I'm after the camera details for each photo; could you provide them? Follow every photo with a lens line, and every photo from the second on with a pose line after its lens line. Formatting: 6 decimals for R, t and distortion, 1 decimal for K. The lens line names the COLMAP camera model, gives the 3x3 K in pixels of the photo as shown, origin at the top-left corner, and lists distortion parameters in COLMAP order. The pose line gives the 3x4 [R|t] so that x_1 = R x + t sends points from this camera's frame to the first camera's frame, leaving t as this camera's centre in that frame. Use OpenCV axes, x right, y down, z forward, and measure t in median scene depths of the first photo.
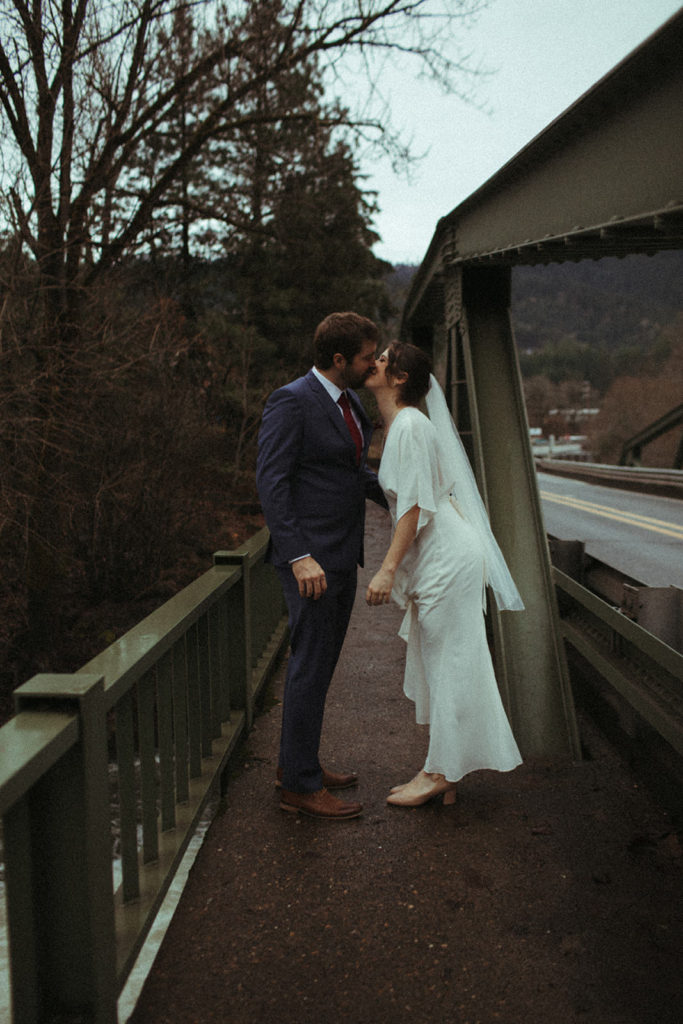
lens RADIAL K [[1006.6, 0, 341.5], [0, 1006.6, 512.0], [0, 0, 1]] dist [-0.100681, 0.113165]
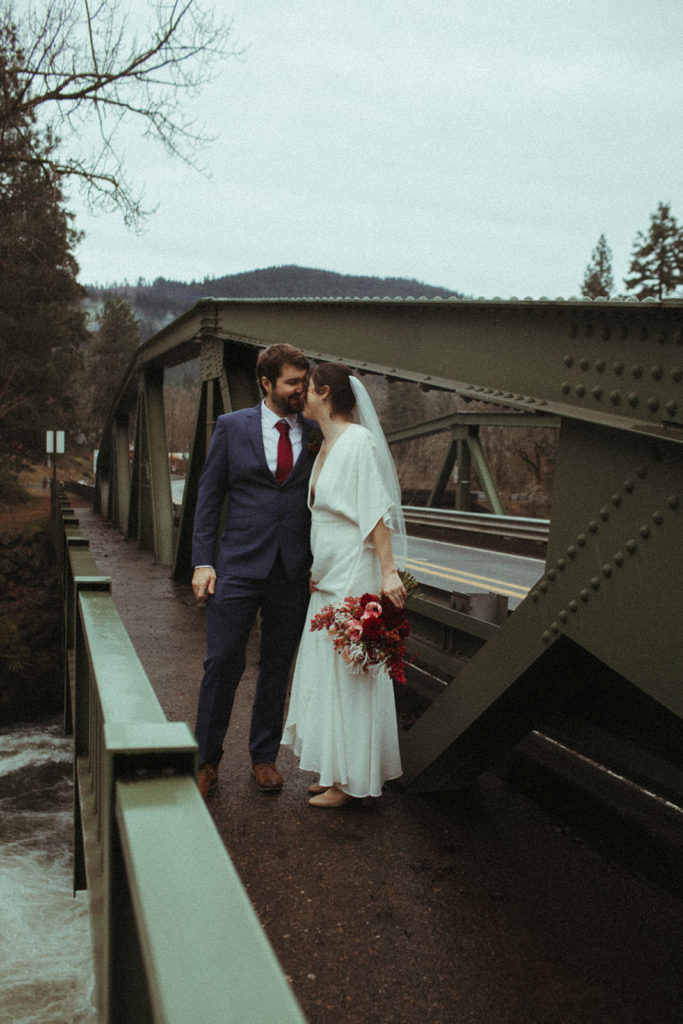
lens RADIAL K [[1006.6, 0, 341.5], [0, 1006.6, 512.0], [0, 0, 1]] dist [-0.100681, 0.113165]
pose [[0.950590, 0.029399, 0.309053, -0.044864], [-0.020542, 0.999281, -0.031872, 0.009603], [-0.309768, 0.023949, 0.950510, -0.107949]]
